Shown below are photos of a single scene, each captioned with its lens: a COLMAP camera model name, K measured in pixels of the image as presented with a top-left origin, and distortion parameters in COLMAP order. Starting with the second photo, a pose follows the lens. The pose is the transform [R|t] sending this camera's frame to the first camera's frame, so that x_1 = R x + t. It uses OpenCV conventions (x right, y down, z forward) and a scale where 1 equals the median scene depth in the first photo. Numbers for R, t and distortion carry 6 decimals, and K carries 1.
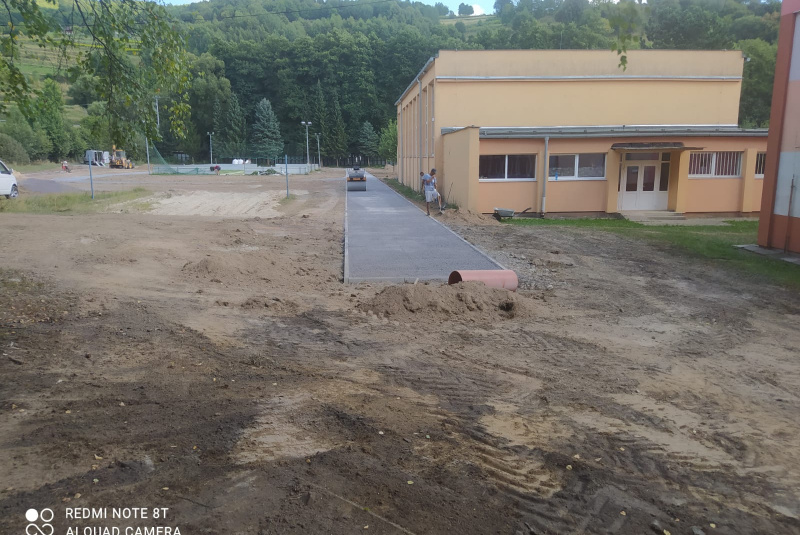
lens RADIAL K [[598.6, 0, 401.2], [0, 598.6, 268.5], [0, 0, 1]] dist [0.075302, -0.076622]
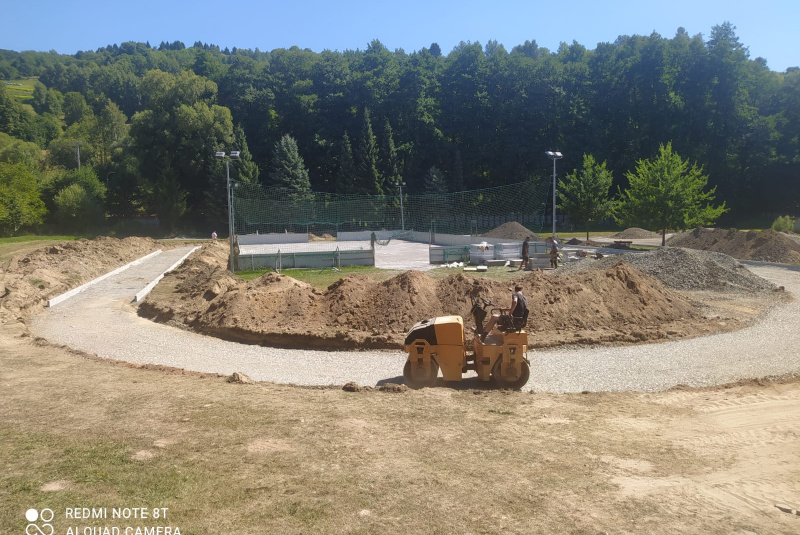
lens RADIAL K [[598.6, 0, 398.4], [0, 598.6, 271.0], [0, 0, 1]] dist [0.075302, -0.076622]
pose [[0.986229, -0.035003, 0.161642, -0.216800], [0.049159, 0.995216, -0.084425, -0.068001], [-0.157913, 0.091209, 0.983232, 0.331028]]
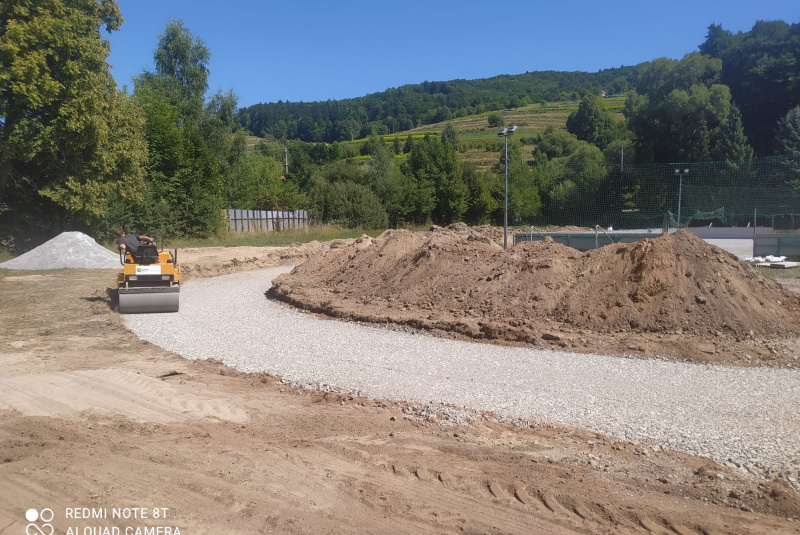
lens RADIAL K [[598.6, 0, 400.5], [0, 598.6, 272.6], [0, 0, 1]] dist [0.075302, -0.076622]
pose [[0.729700, 0.053806, -0.681647, -0.103936], [-0.120086, 0.991489, -0.050287, -0.065060], [0.673140, 0.118551, 0.729951, 0.379331]]
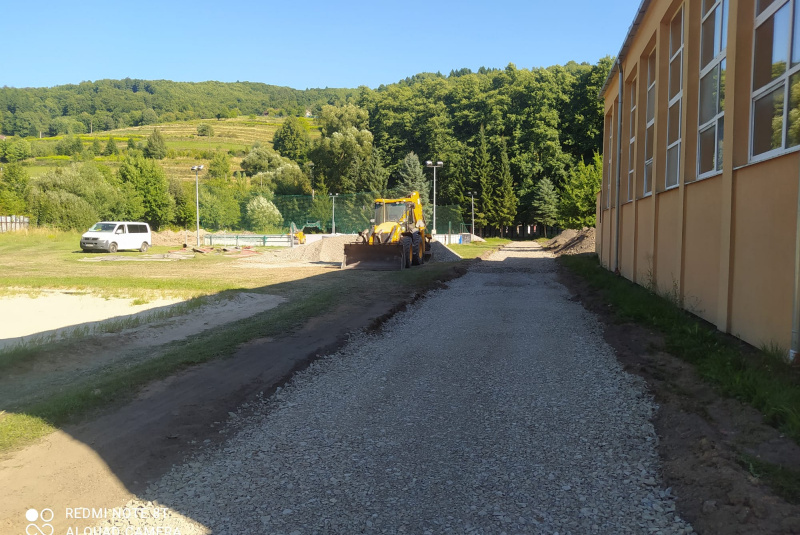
lens RADIAL K [[598.6, 0, 395.2], [0, 598.6, 274.8], [0, 0, 1]] dist [0.075302, -0.076622]
pose [[0.954873, 0.029400, -0.295554, -0.011615], [-0.061961, 0.992913, -0.101414, -0.043730], [0.290478, 0.115150, 0.949928, 0.268954]]
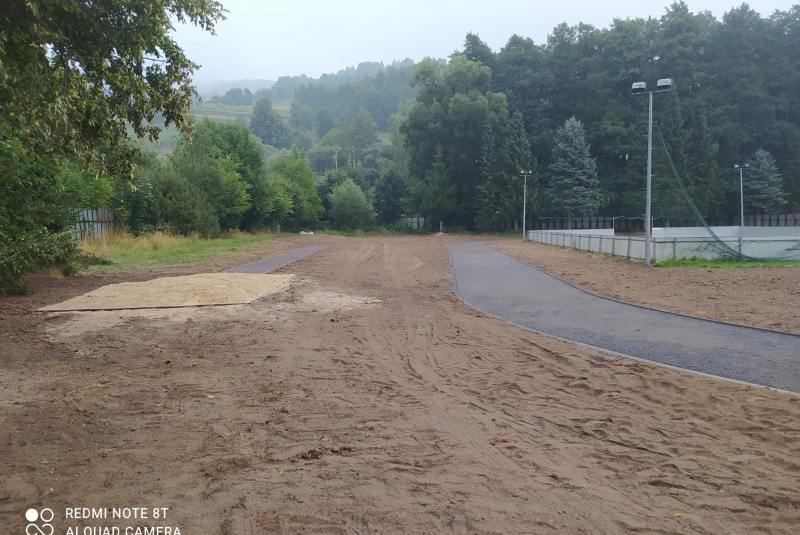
lens RADIAL K [[598.6, 0, 405.2], [0, 598.6, 268.7], [0, 0, 1]] dist [0.075302, -0.076622]
pose [[0.987134, -0.003065, -0.159866, -0.291256], [-0.014974, 0.993651, -0.111507, -0.071082], [0.159193, 0.112466, 0.980821, 0.417865]]
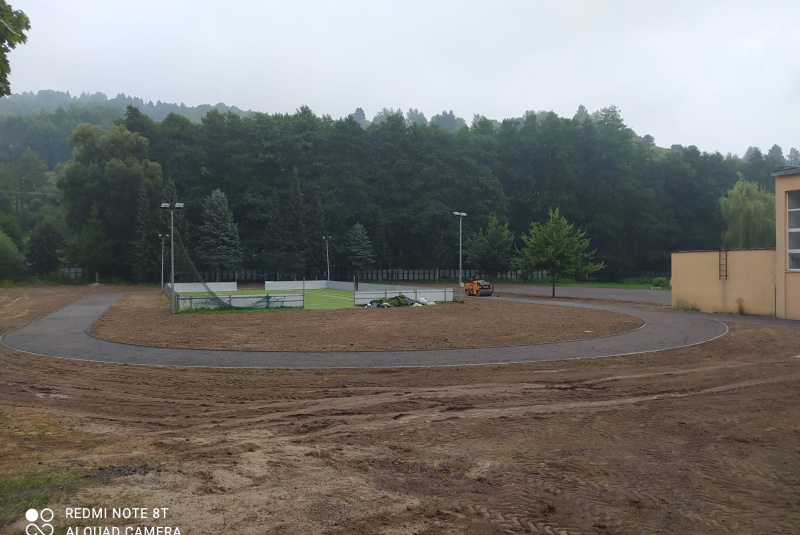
lens RADIAL K [[598.6, 0, 400.3], [0, 598.6, 268.1], [0, 0, 1]] dist [0.075302, -0.076622]
pose [[0.957063, -0.004614, 0.289844, -0.225780], [0.057368, 0.983112, -0.173779, -0.056882], [-0.284147, 0.182945, 0.941165, 0.288821]]
